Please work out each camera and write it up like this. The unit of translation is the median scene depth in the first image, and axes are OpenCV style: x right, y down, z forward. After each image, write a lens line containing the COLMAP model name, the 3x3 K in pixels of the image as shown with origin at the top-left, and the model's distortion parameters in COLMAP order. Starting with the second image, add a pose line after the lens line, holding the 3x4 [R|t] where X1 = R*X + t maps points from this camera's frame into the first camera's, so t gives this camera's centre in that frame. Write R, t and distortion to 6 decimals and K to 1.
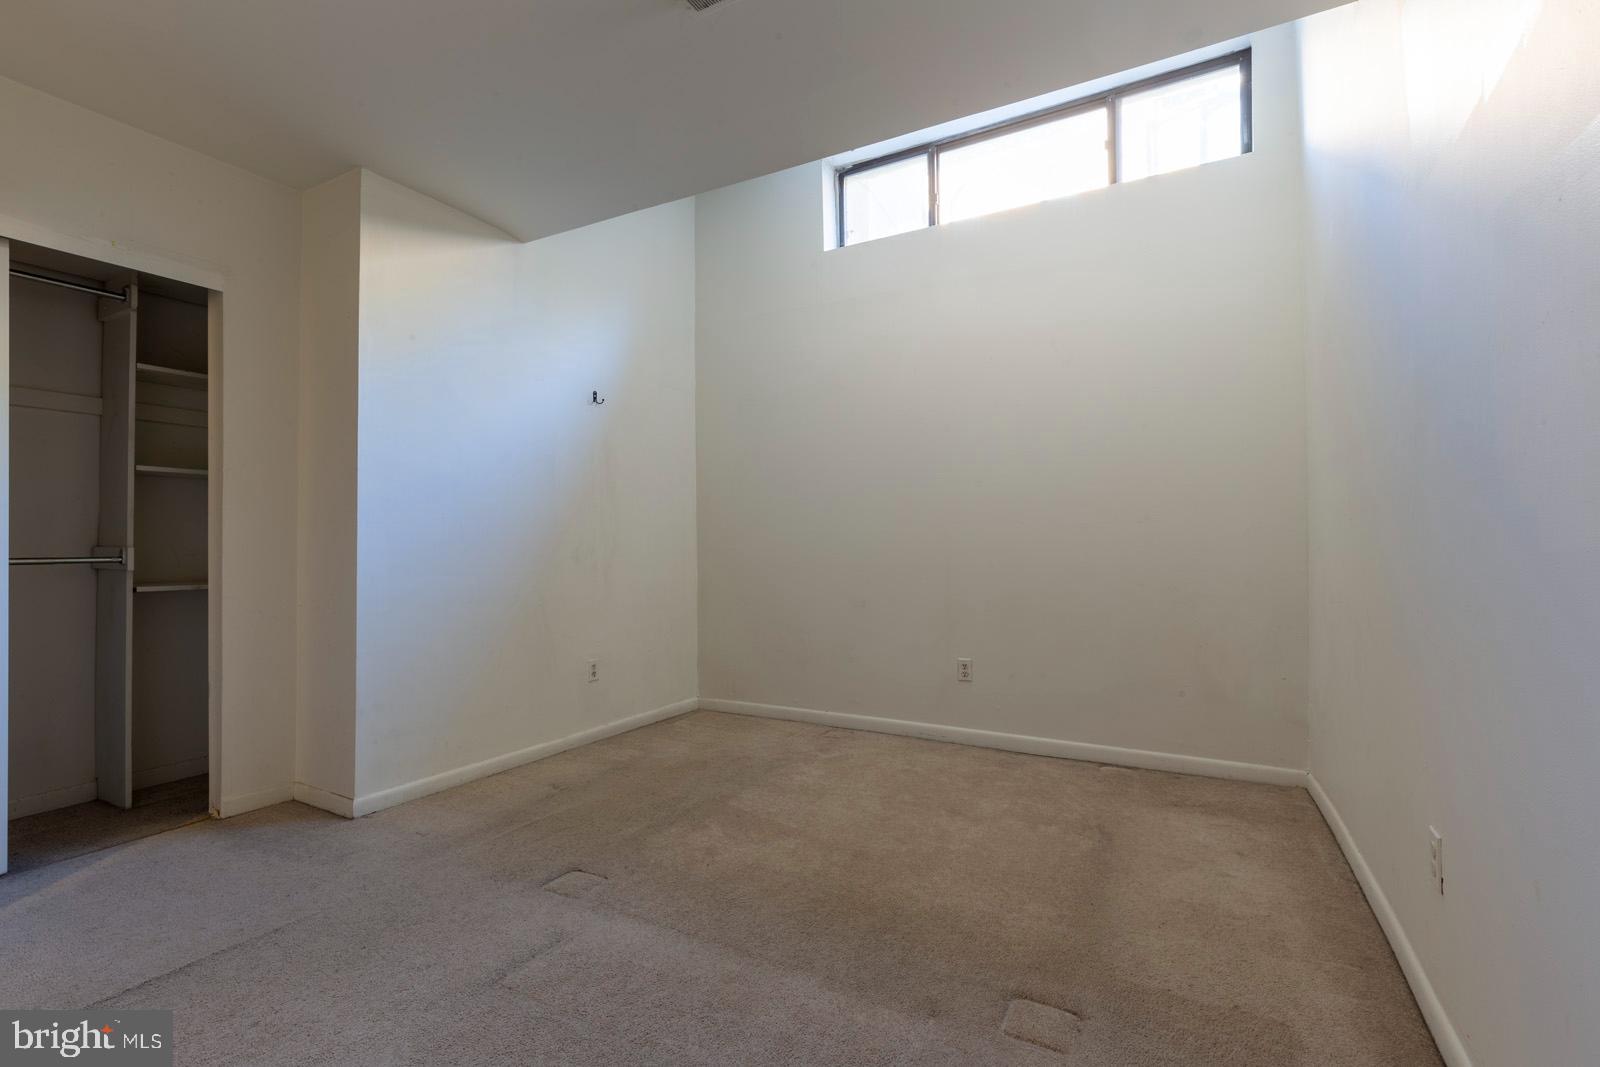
lens RADIAL K [[717.7, 0, 800.0], [0, 717.7, 533.5], [0, 0, 1]] dist [0.000348, -0.000070]
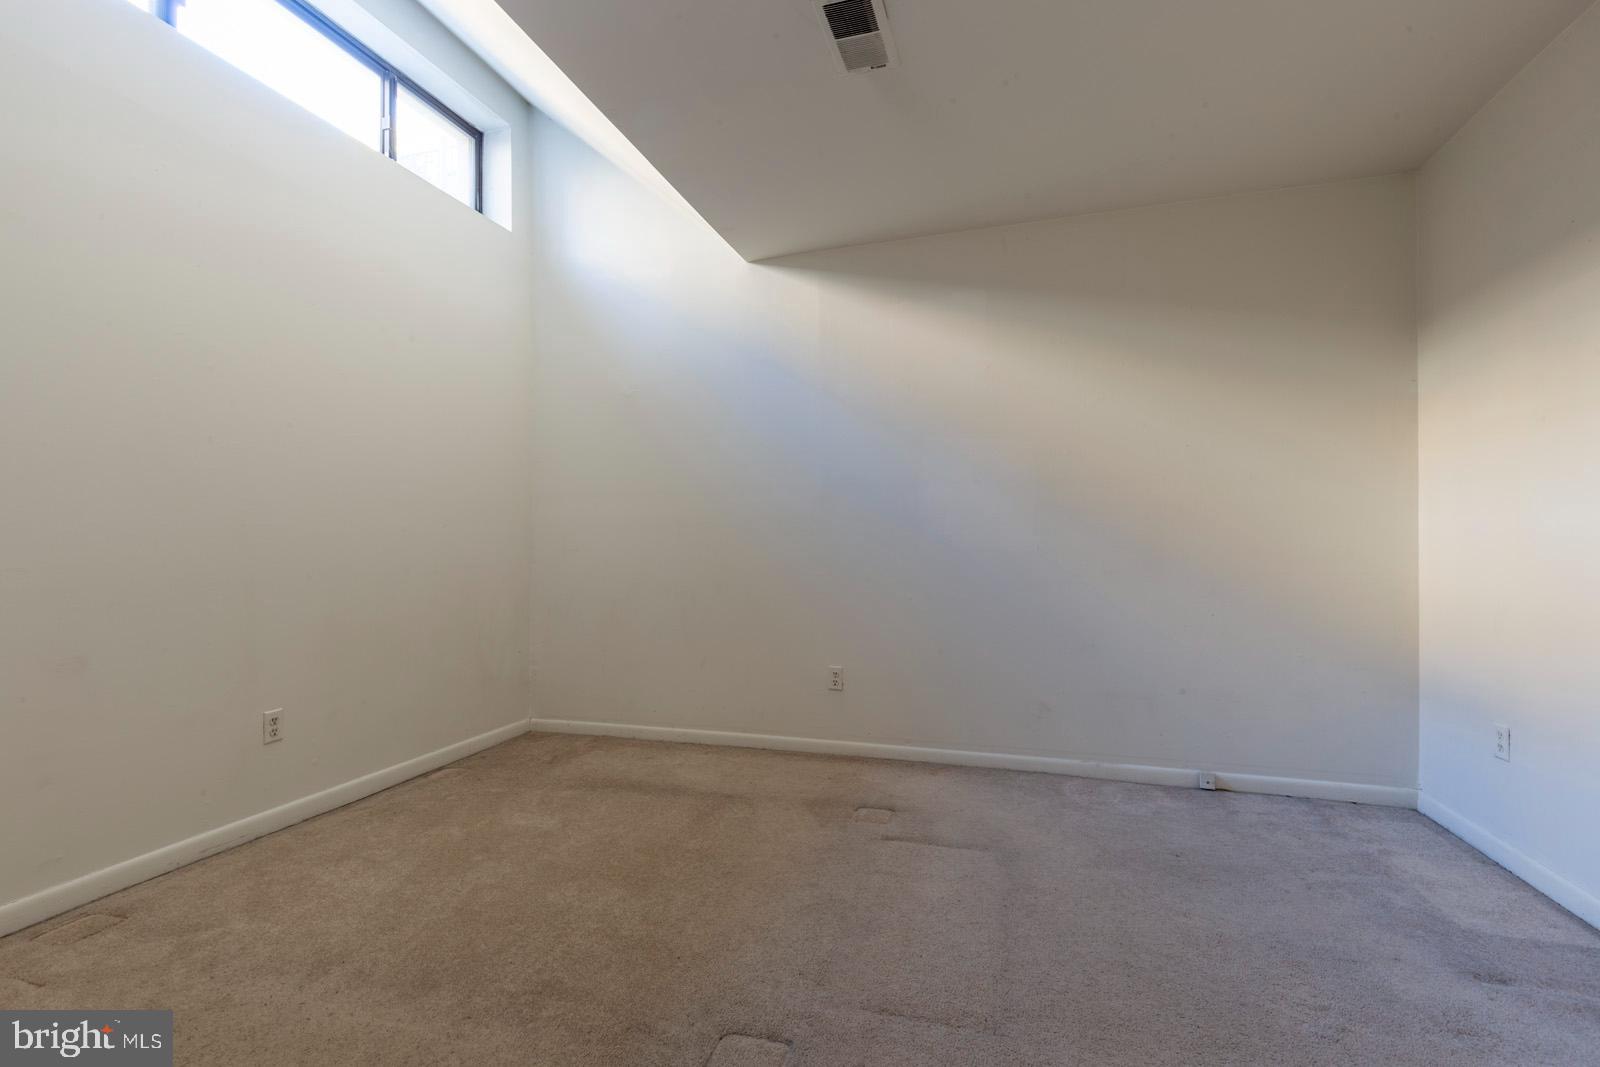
lens RADIAL K [[719.3, 0, 800.0], [0, 719.3, 533.5], [0, 0, 1]] dist [-0.000463, -0.000146]
pose [[-0.196344, 0.015932, 0.980406, -0.624170], [-0.011815, 0.999757, -0.018612, 0.006855], [-0.980464, -0.015238, -0.196108, 0.687156]]
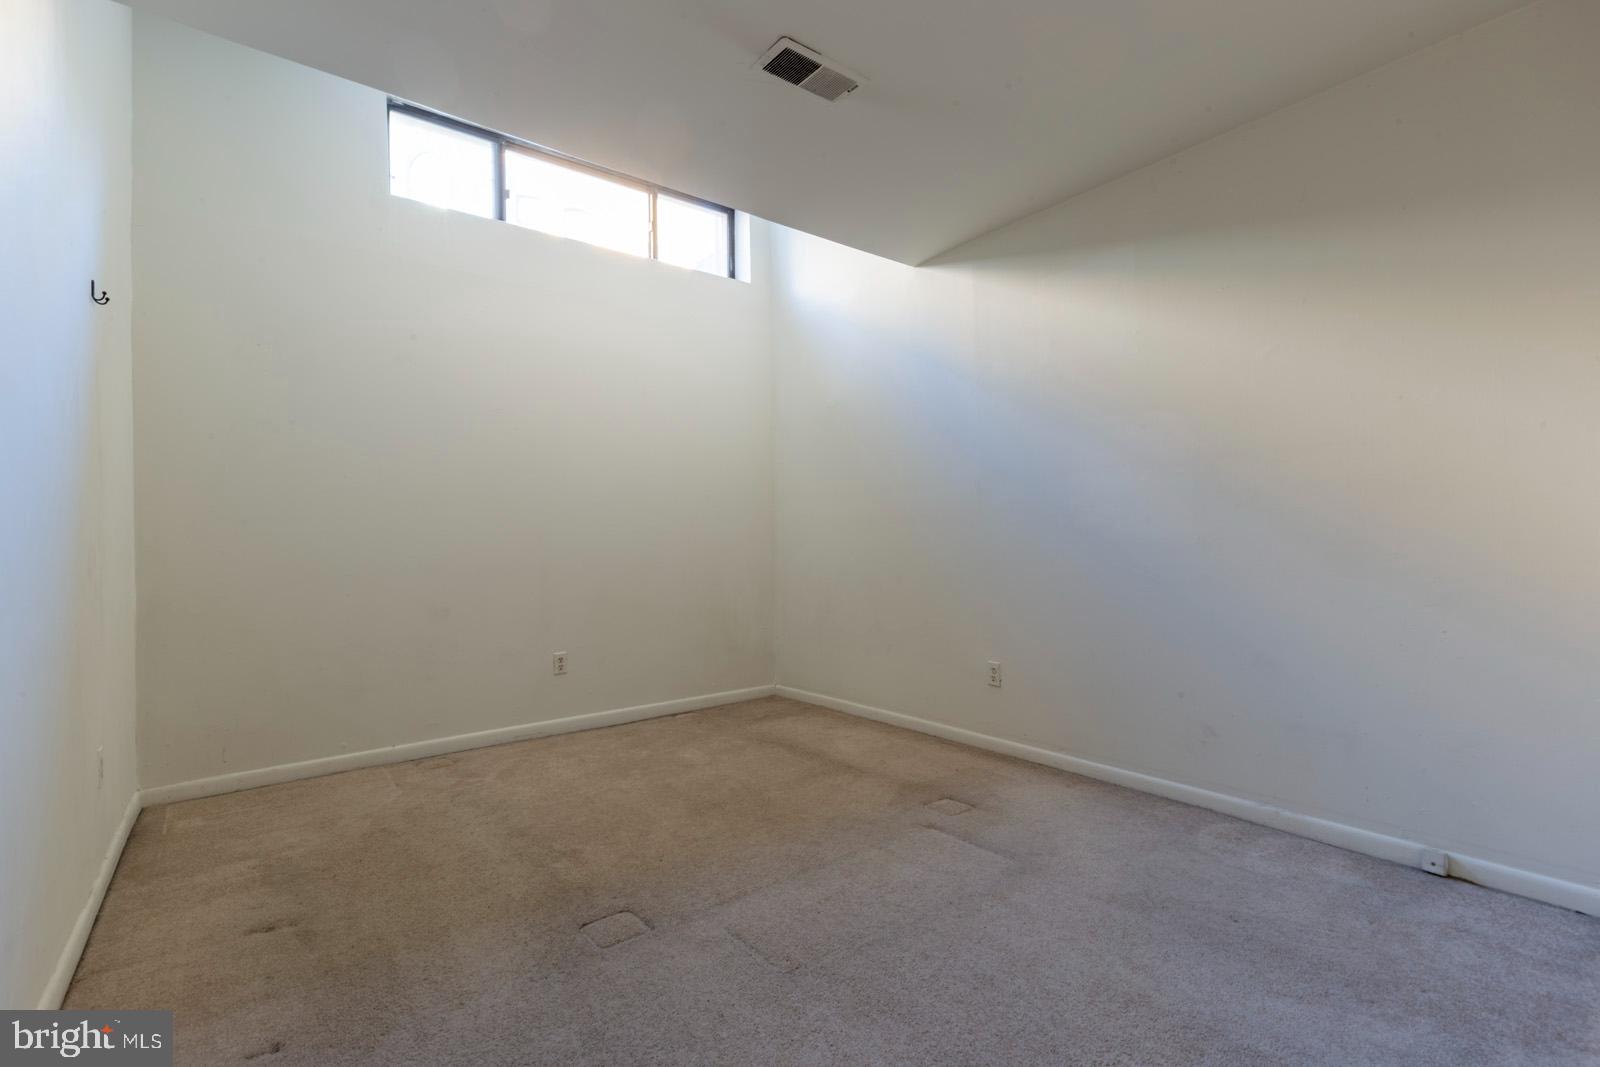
lens RADIAL K [[719.3, 0, 800.0], [0, 719.3, 533.5], [0, 0, 1]] dist [-0.000463, -0.000146]
pose [[0.394210, 0.007497, 0.918990, -0.658916], [-0.004146, 0.999971, -0.006379, 0.004596], [-0.919011, -0.001295, 0.394230, 0.281615]]
